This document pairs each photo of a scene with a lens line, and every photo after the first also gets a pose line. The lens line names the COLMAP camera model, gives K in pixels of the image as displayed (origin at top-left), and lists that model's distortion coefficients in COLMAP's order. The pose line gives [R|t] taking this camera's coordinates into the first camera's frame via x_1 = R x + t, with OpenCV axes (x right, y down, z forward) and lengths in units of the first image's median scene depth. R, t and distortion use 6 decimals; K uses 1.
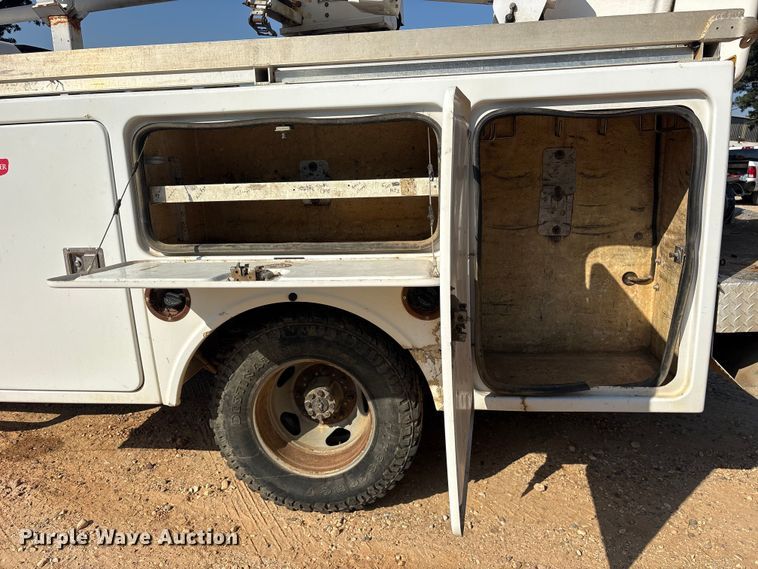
lens RADIAL K [[591.9, 0, 372.6], [0, 591.9, 284.7], [0, 0, 1]] dist [0.060860, -0.077688]
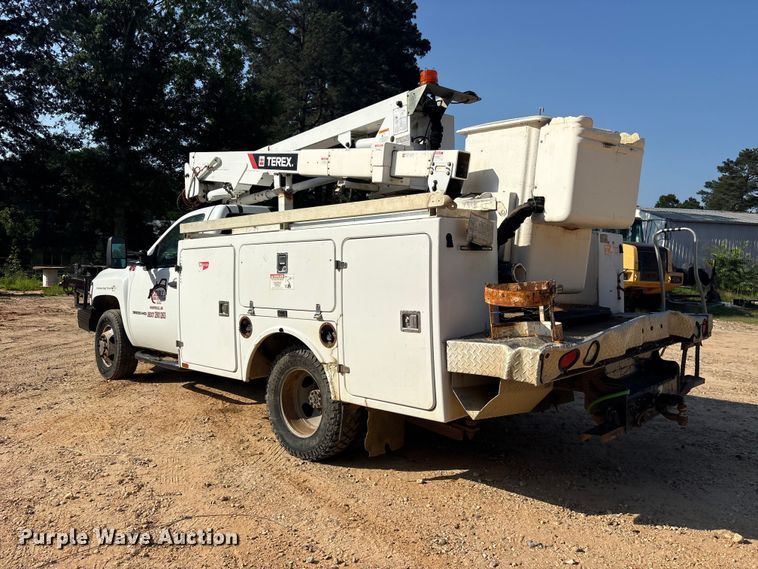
lens RADIAL K [[583.7, 0, 376.0], [0, 583.7, 277.4], [0, 0, 1]] dist [0.063362, -0.072899]
pose [[0.801644, 0.034564, -0.596802, 1.139163], [-0.152481, 0.977128, -0.148226, 0.080184], [0.578028, 0.209826, 0.788579, -0.373020]]
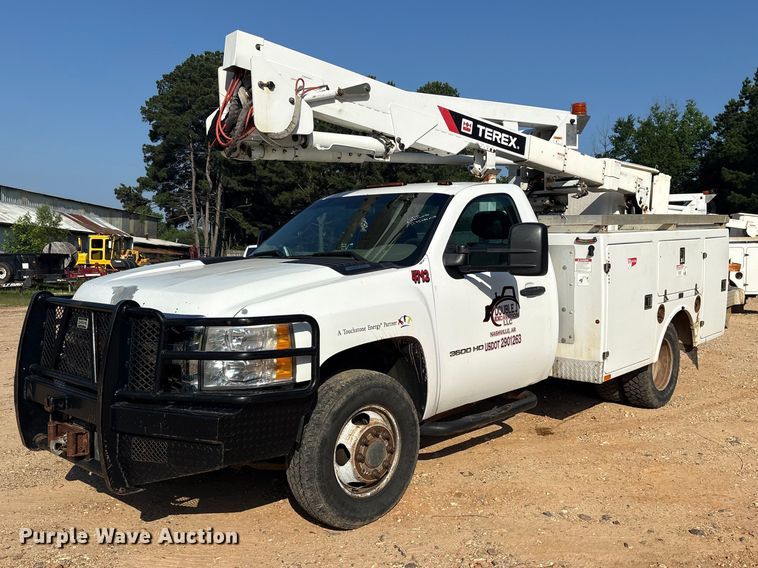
lens RADIAL K [[694.1, 0, 390.3], [0, 694.1, 291.6], [0, 0, 1]] dist [0.020753, 0.005918]
pose [[0.580487, -0.048473, 0.812826, -2.918950], [0.172856, 0.982811, -0.064837, -0.063685], [-0.795711, 0.178139, 0.578887, 0.202365]]
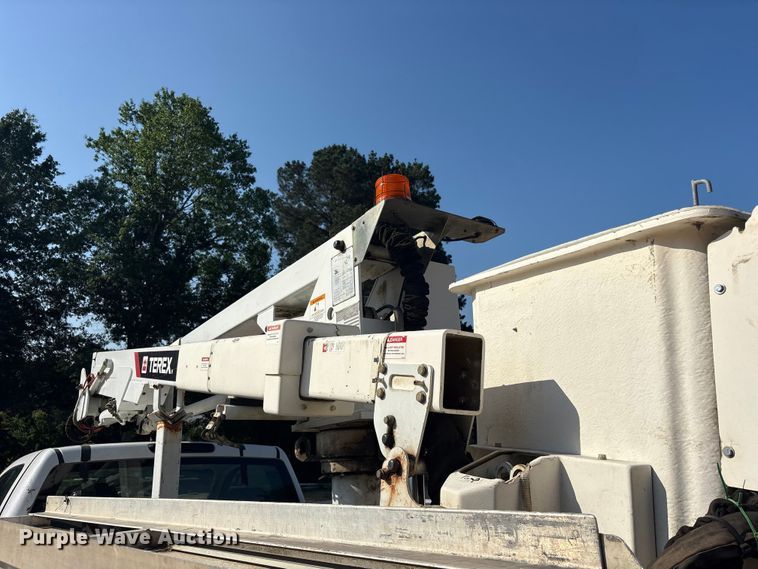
lens RADIAL K [[576.8, 0, 375.9], [0, 576.8, 279.8], [0, 0, 1]] dist [0.063413, -0.067518]
pose [[0.754976, -0.189660, -0.627727, 0.630793], [-0.131852, 0.893806, -0.428632, -0.350355], [0.642360, 0.406374, 0.649795, 0.573103]]
